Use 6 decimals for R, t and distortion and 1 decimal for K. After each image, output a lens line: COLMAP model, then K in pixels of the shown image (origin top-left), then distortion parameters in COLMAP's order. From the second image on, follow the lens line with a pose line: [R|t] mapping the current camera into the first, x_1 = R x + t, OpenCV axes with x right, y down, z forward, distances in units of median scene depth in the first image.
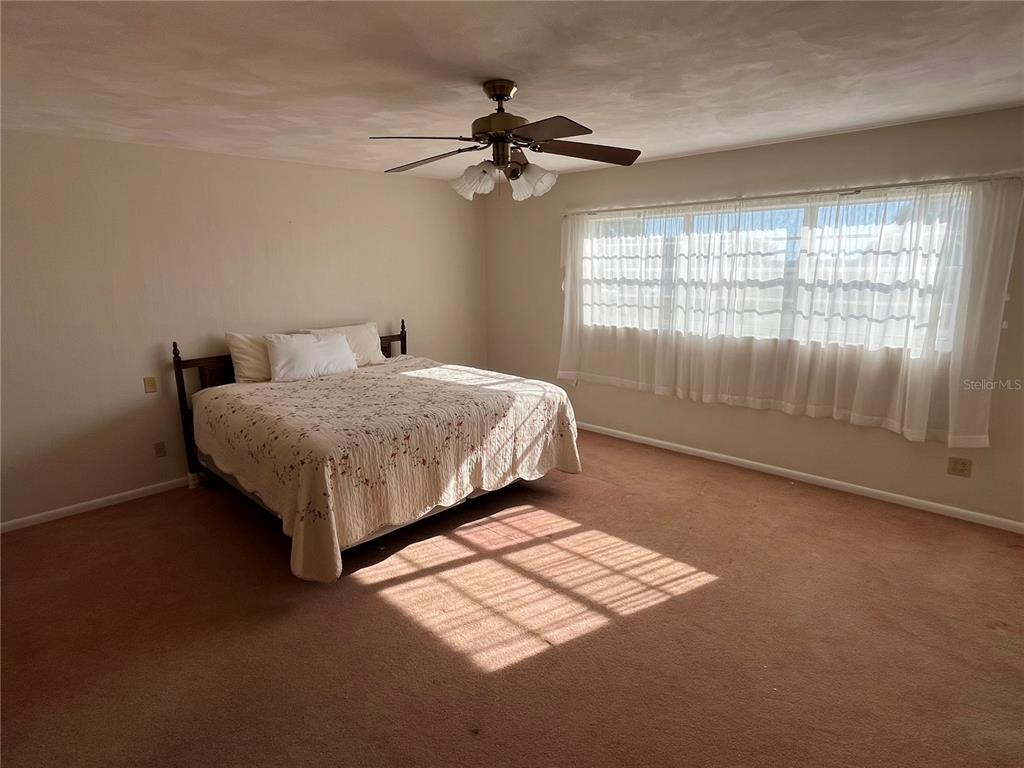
lens RADIAL K [[568.4, 0, 511.9], [0, 568.4, 383.1], [0, 0, 1]] dist [0.003342, 0.000414]
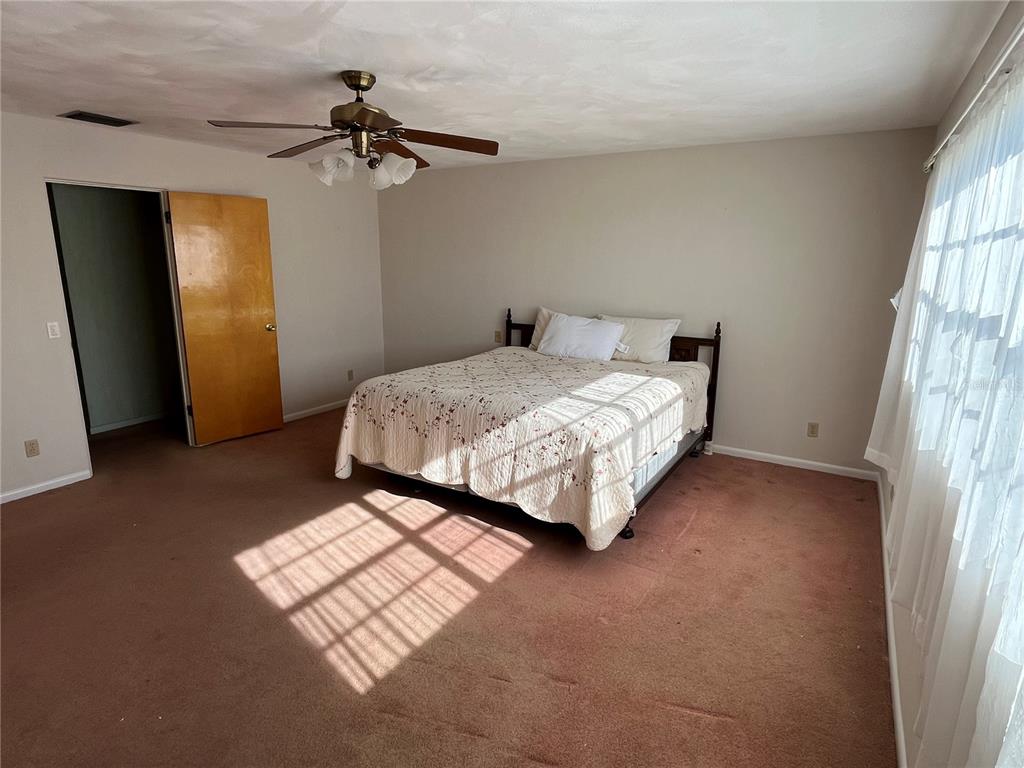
lens RADIAL K [[568.4, 0, 510.8], [0, 568.4, 386.2], [0, 0, 1]] dist [0.003342, 0.000414]
pose [[0.226729, 0.236809, -0.944730, 0.833475], [-0.217474, 0.957810, 0.187895, -0.173329], [0.949368, 0.162853, 0.268663, 0.785681]]
